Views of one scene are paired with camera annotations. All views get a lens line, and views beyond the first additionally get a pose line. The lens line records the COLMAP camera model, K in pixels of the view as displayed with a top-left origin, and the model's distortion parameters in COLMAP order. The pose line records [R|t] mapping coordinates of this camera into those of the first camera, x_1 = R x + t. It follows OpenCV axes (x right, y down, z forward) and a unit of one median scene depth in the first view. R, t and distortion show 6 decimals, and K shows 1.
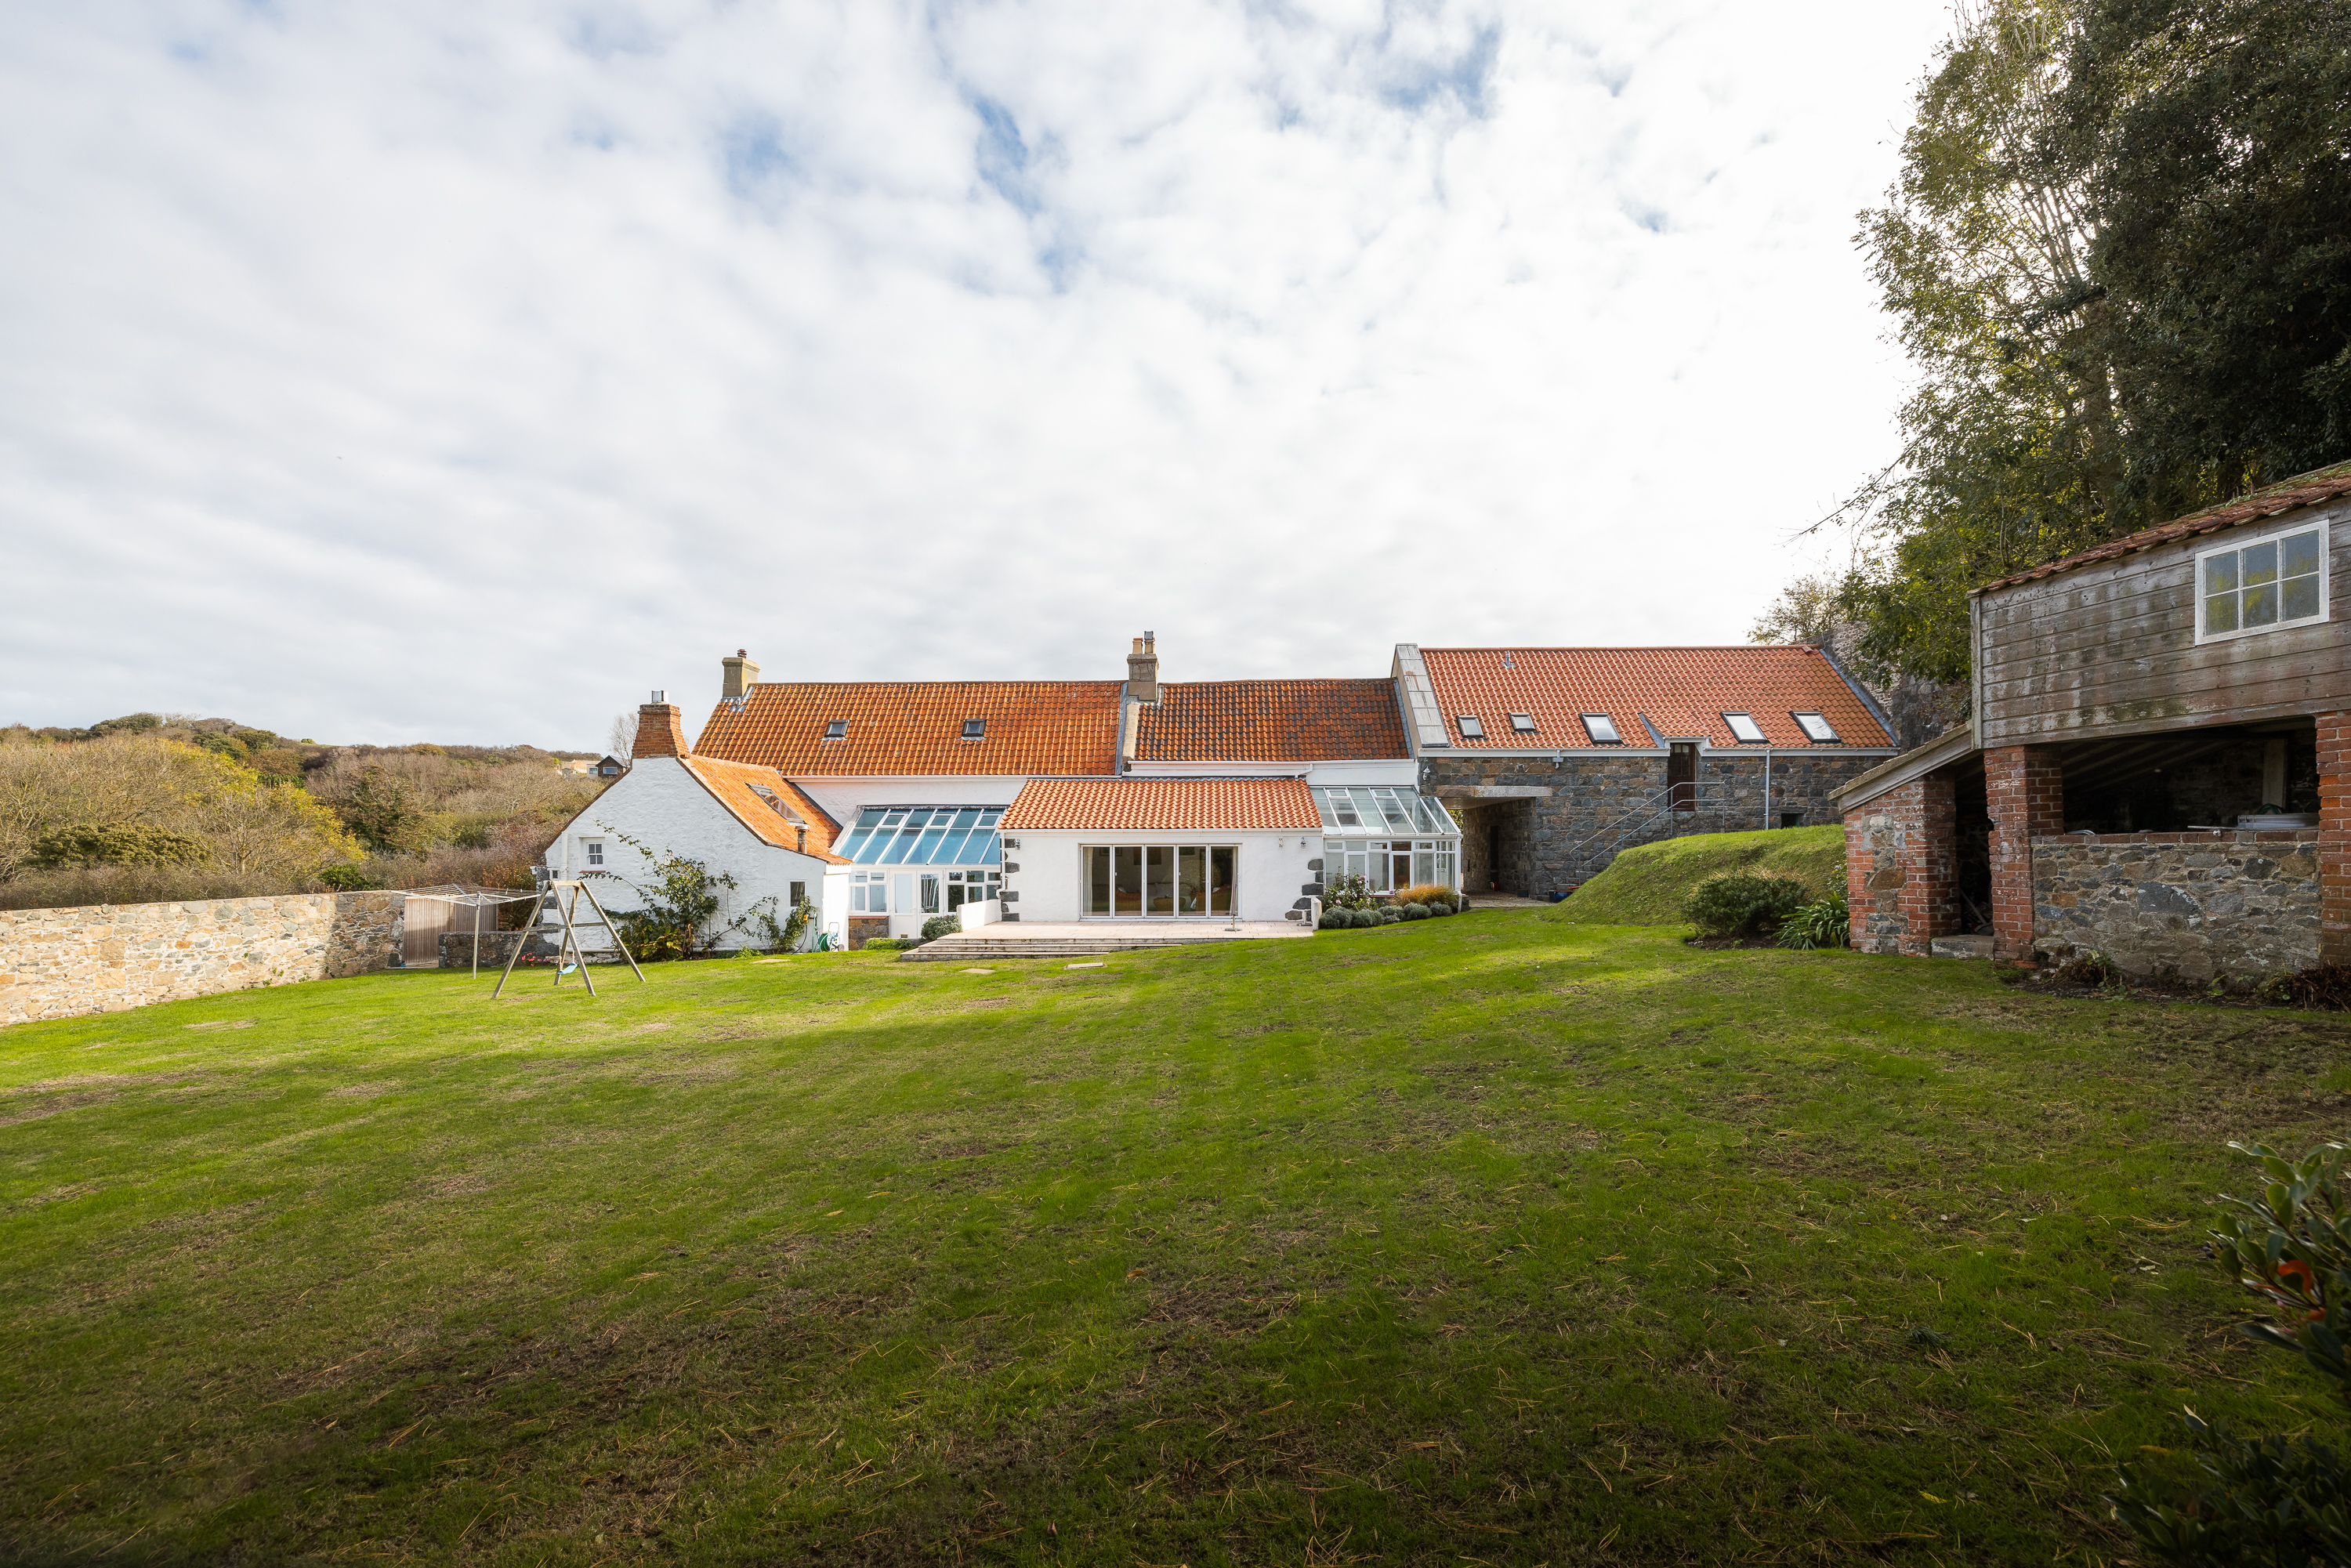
lens RADIAL K [[1037.0, 0, 1158.8], [0, 1037.0, 854.7], [0, 0, 1]] dist [0.003333, 0.000626]
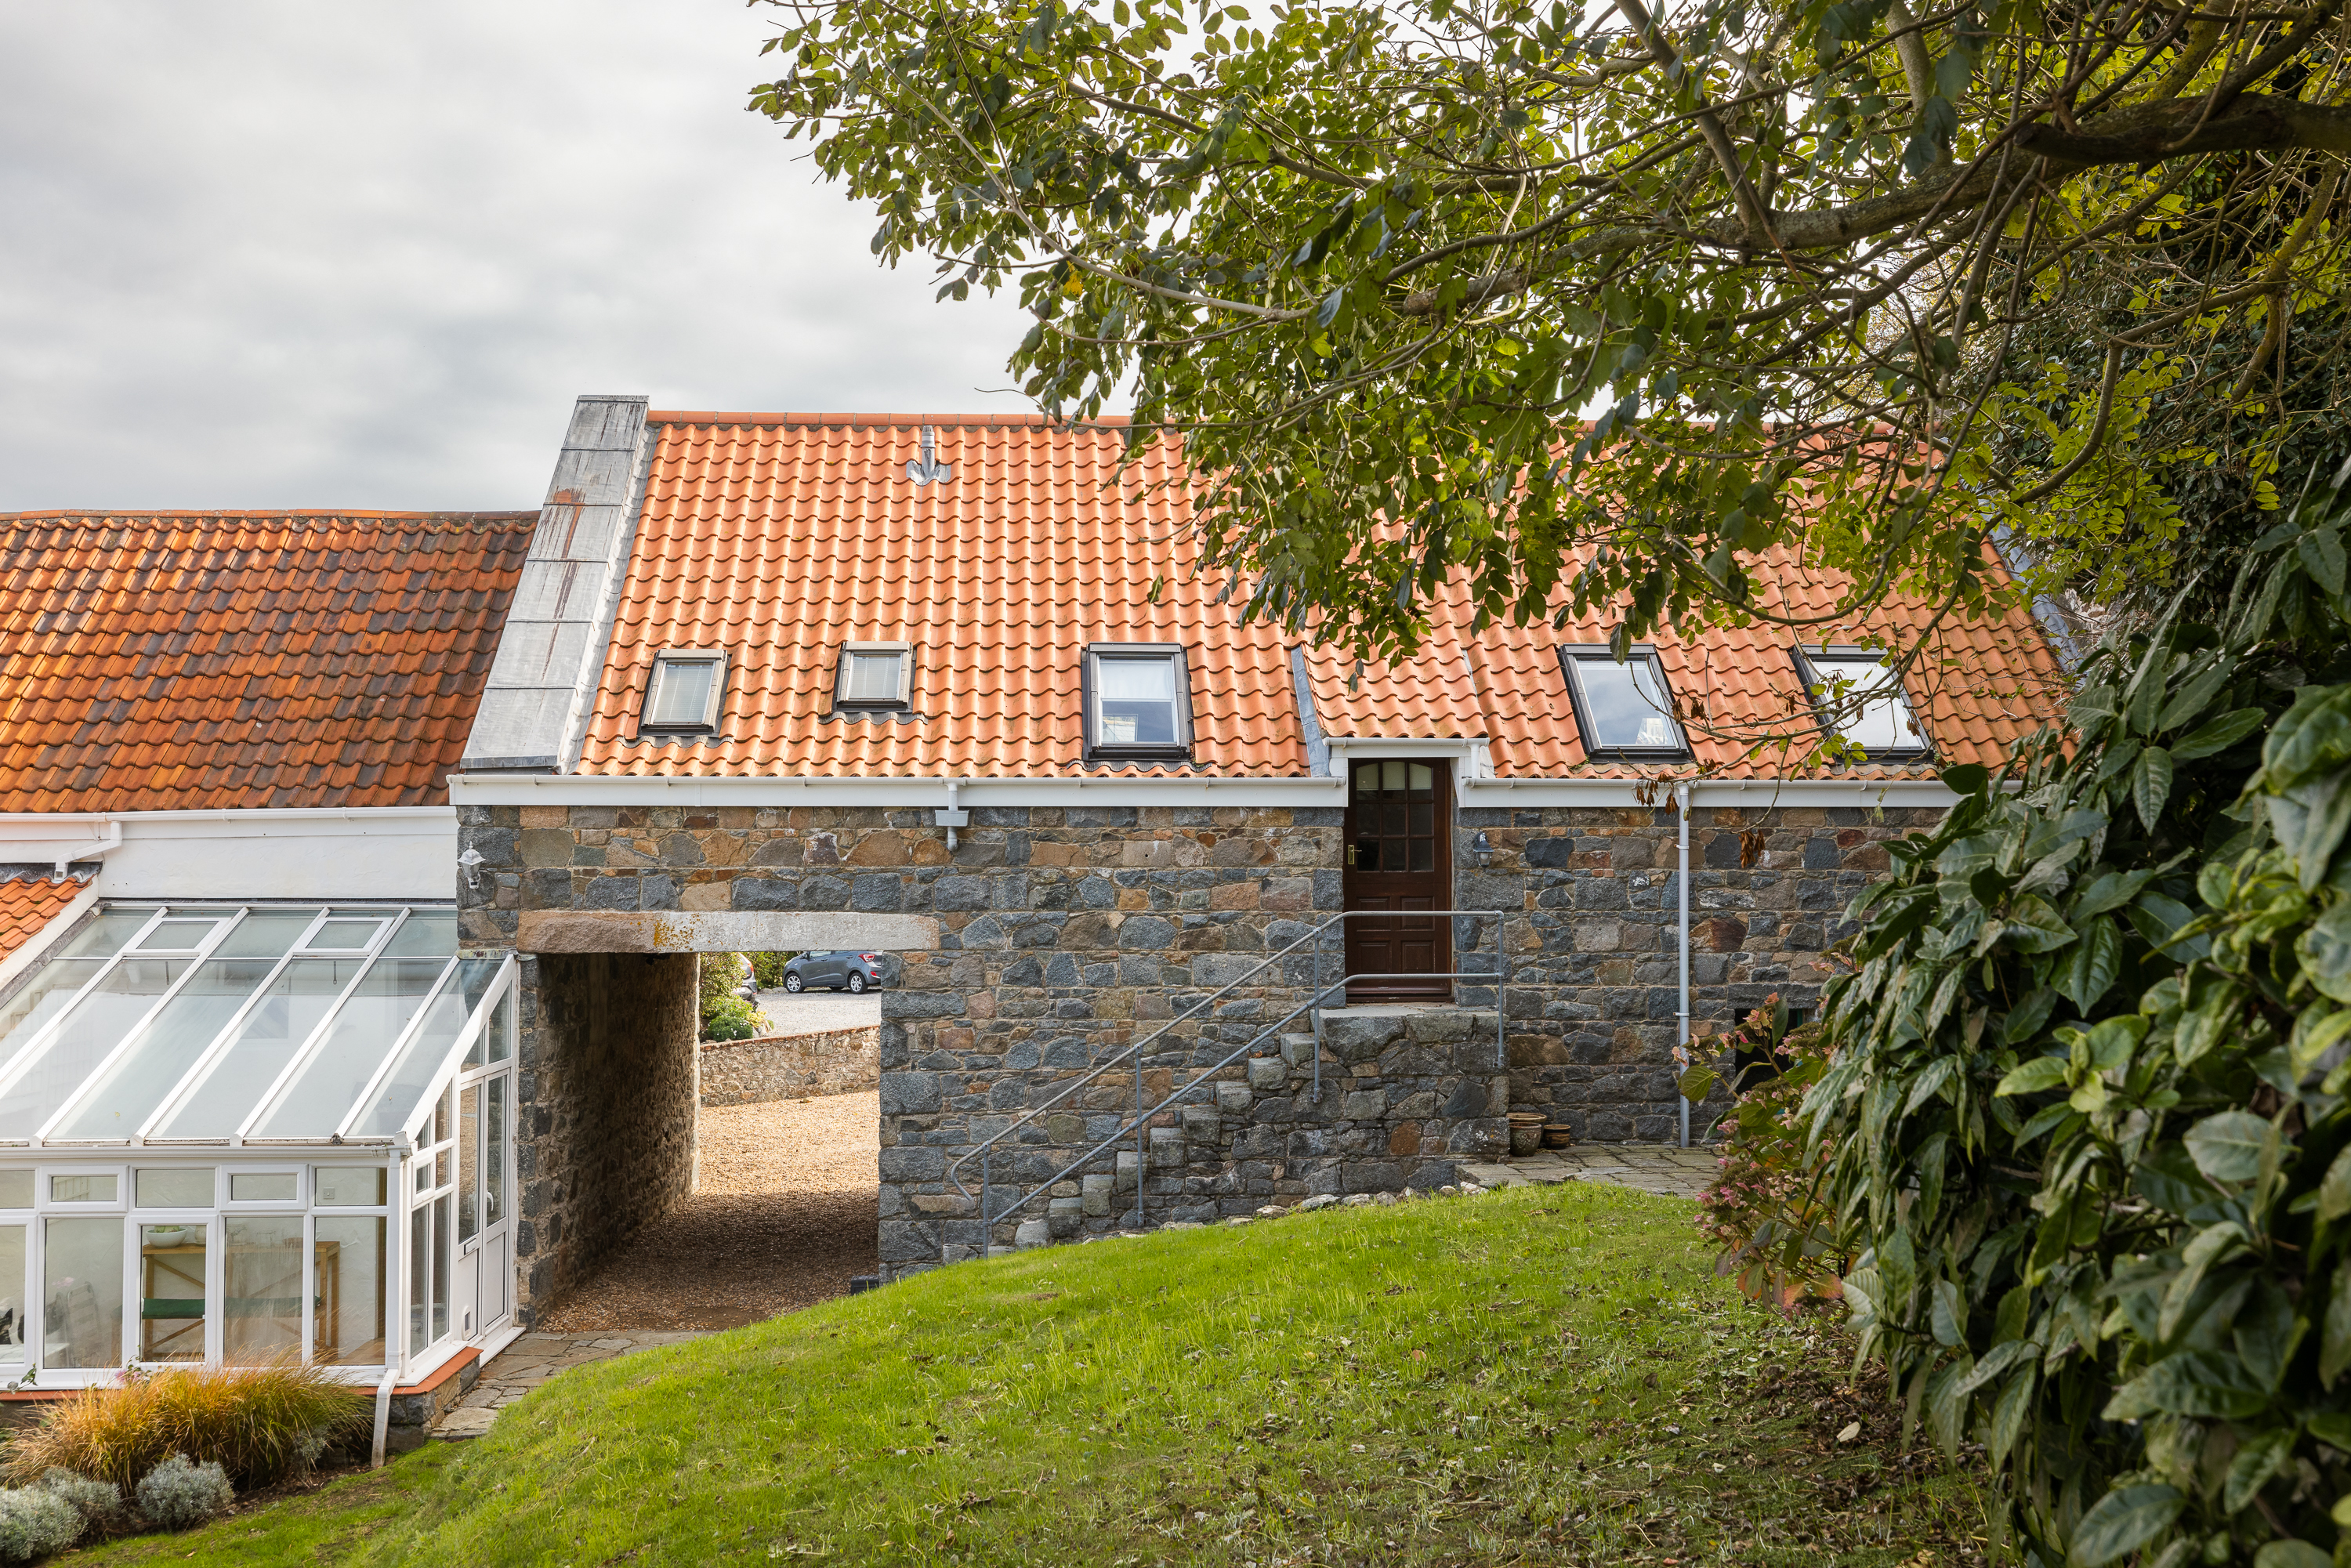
lens RADIAL K [[2321.4, 0, 1168.7], [0, 2321.4, 744.5], [0, 0, 1]] dist [0.001676, 0.008231]
pose [[0.996652, 0.001647, 0.081750, 0.469020], [0.002525, 0.998700, -0.050906, -0.095291], [-0.081727, 0.050942, 0.995352, 0.452774]]
